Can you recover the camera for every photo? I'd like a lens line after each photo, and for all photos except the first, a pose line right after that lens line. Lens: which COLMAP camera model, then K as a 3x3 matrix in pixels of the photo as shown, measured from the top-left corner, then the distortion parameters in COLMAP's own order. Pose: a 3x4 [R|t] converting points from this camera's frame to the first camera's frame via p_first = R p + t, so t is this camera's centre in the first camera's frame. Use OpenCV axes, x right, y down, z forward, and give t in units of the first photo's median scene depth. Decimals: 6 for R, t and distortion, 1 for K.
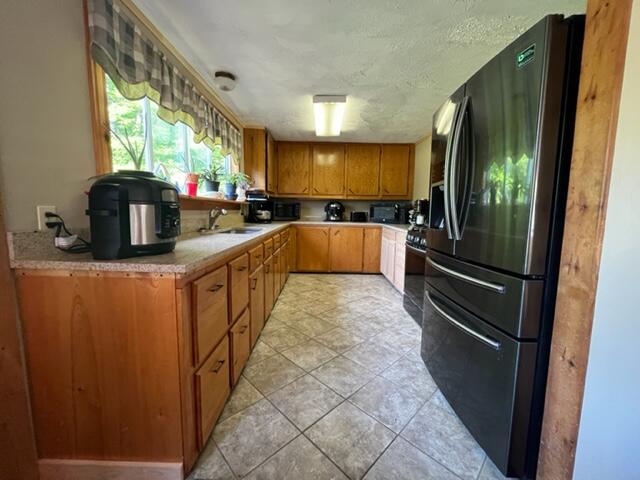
lens RADIAL K [[258.7, 0, 319.8], [0, 258.7, 239.1], [0, 0, 1]] dist [0.000083, 0.000089]
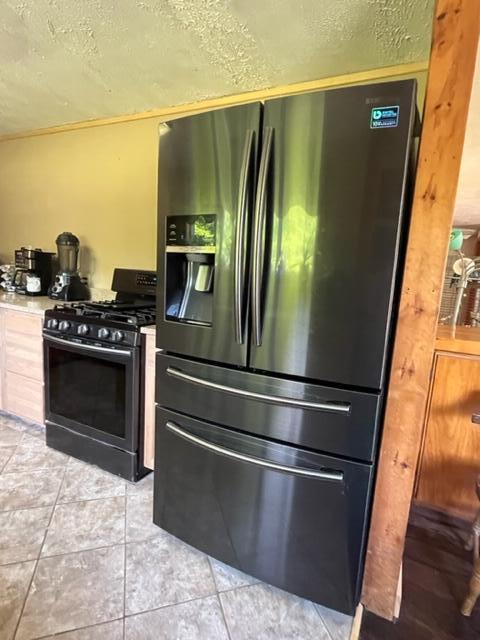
lens RADIAL K [[341.4, 0, 240.1], [0, 341.4, 318.7], [0, 0, 1]] dist [-0.004047, -0.000922]
pose [[0.432690, -0.120903, 0.893399, -0.390431], [0.042988, 0.992607, 0.113509, -0.245611], [-0.900517, -0.010709, 0.434689, 0.968612]]
